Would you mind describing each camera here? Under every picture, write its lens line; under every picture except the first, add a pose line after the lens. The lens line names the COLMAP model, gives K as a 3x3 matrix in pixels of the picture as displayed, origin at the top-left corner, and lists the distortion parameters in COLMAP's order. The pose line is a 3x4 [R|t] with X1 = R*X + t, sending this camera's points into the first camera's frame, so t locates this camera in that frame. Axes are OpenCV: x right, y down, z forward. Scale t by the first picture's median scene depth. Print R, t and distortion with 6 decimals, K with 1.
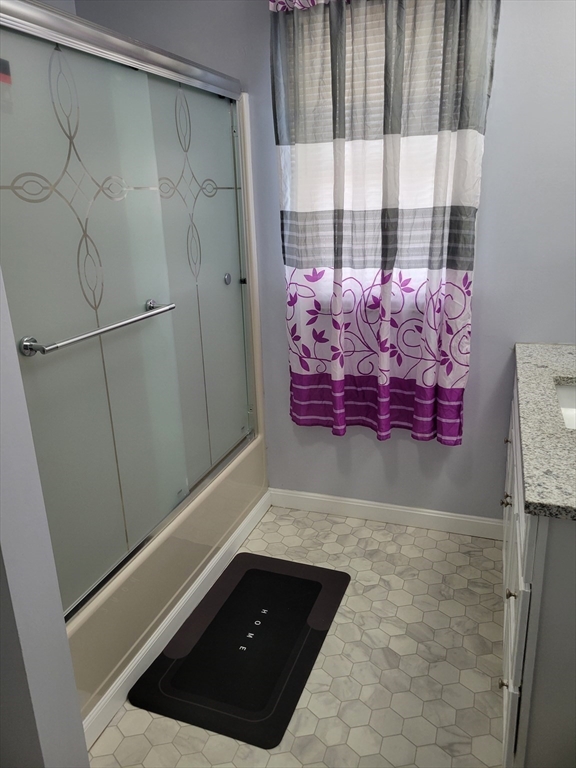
lens RADIAL K [[572.1, 0, 286.2], [0, 572.1, 380.7], [0, 0, 1]] dist [0.058831, -0.038135]
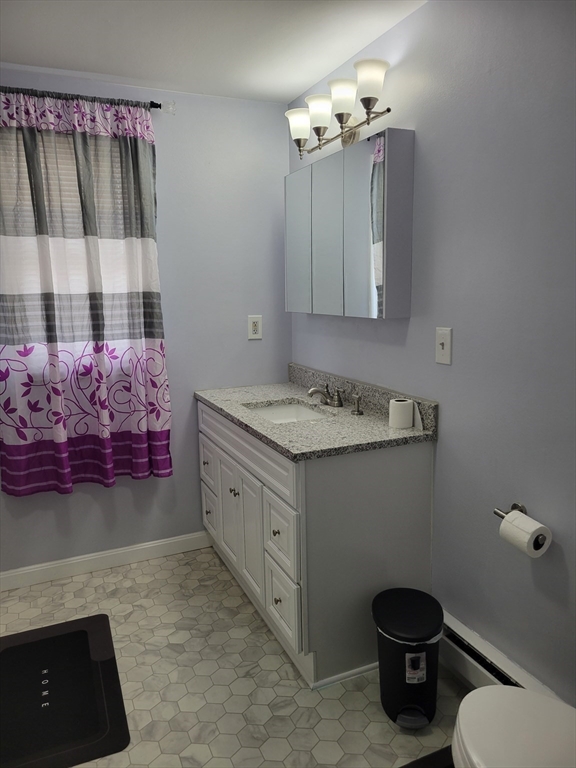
lens RADIAL K [[572.1, 0, 285.9], [0, 572.1, 385.2], [0, 0, 1]] dist [0.058831, -0.038135]
pose [[0.722297, -0.093711, 0.685205, -0.374699], [0.202217, 0.976095, -0.079669, 0.072334], [-0.661359, 0.196105, 0.723980, -0.119129]]
